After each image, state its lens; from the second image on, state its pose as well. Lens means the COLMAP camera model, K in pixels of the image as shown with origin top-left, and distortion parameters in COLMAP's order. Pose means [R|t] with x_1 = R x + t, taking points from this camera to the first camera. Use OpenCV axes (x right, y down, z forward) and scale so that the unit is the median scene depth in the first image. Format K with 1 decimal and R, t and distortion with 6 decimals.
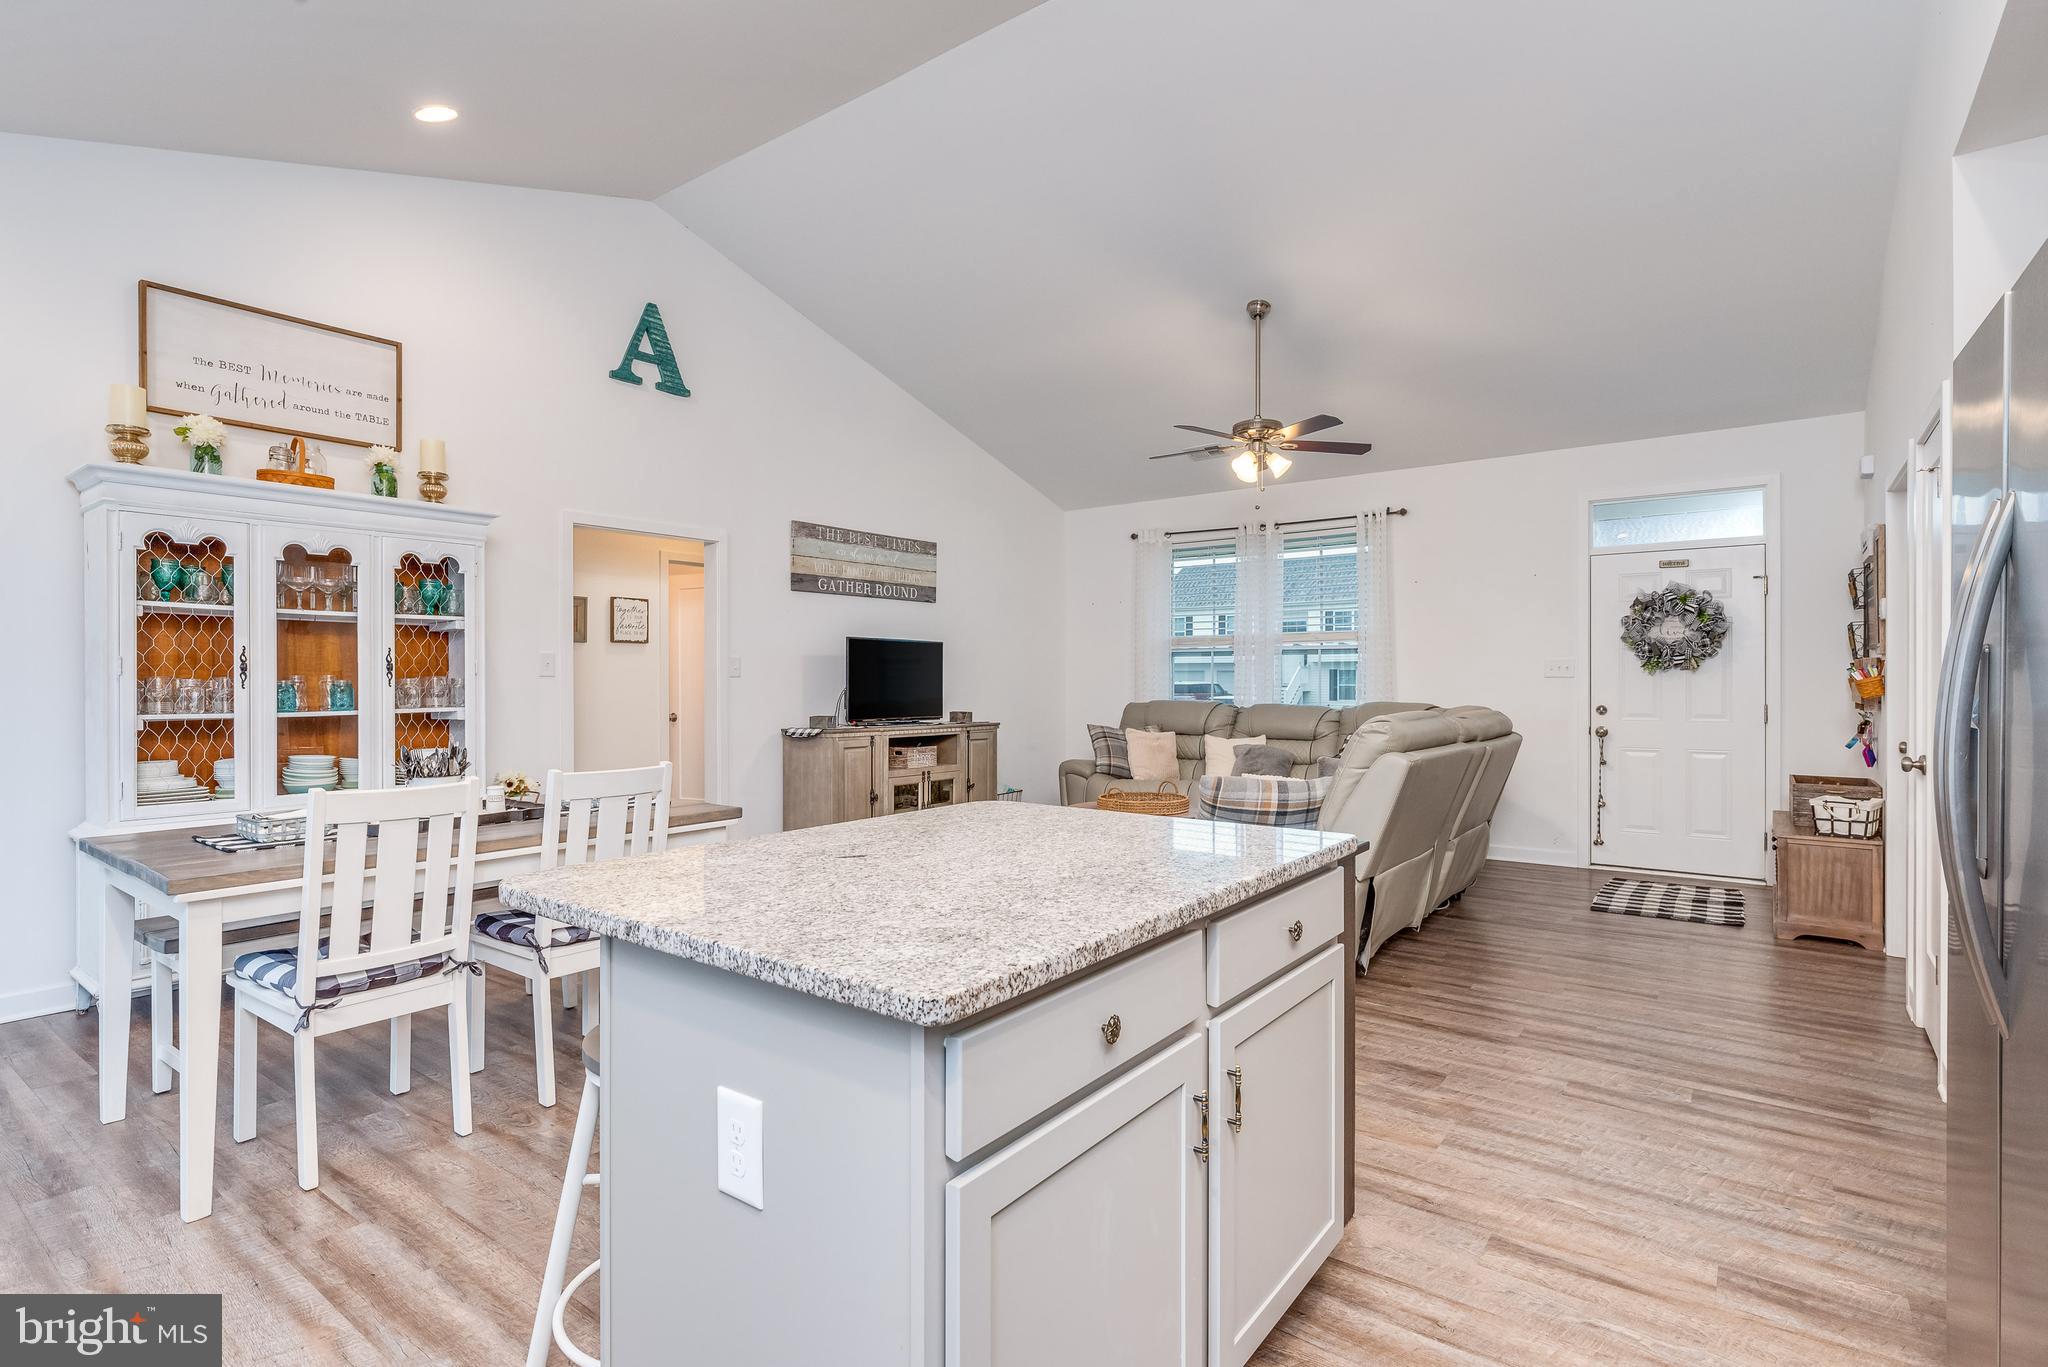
lens RADIAL K [[990.8, 0, 1023.0], [0, 990.8, 682.7], [0, 0, 1]] dist [-0.001234, -0.000255]
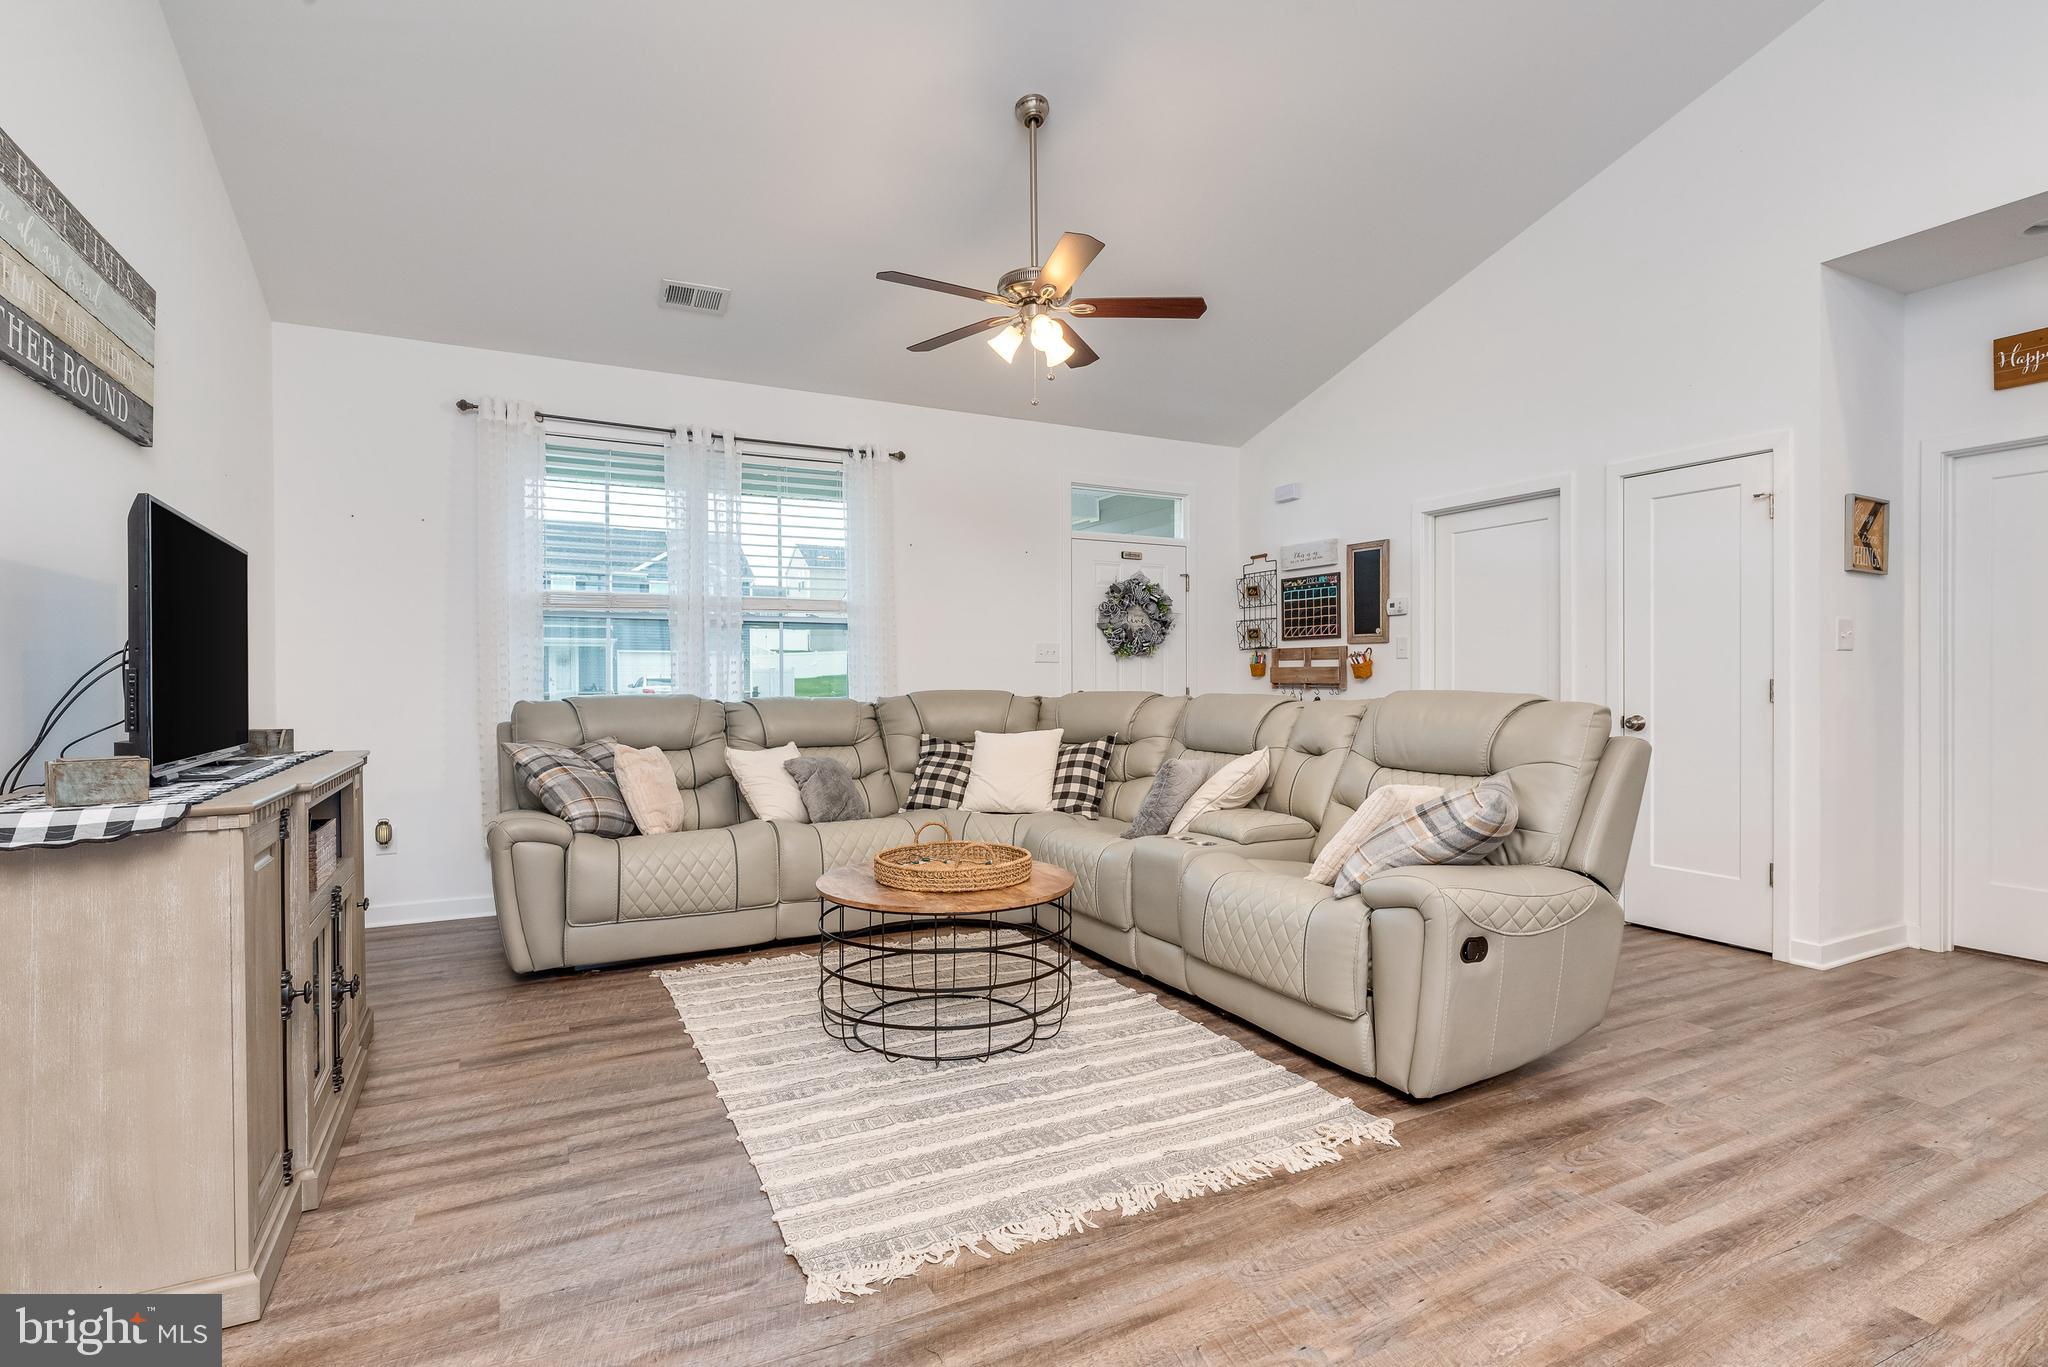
lens RADIAL K [[990.8, 0, 1017.4], [0, 990.8, 683.5], [0, 0, 1]] dist [-0.001234, -0.000255]
pose [[0.442291, -0.003696, 0.896864, -0.341966], [0.006468, 0.999979, 0.000931, 0.014097], [-0.896848, 0.005389, 0.442306, 0.641974]]
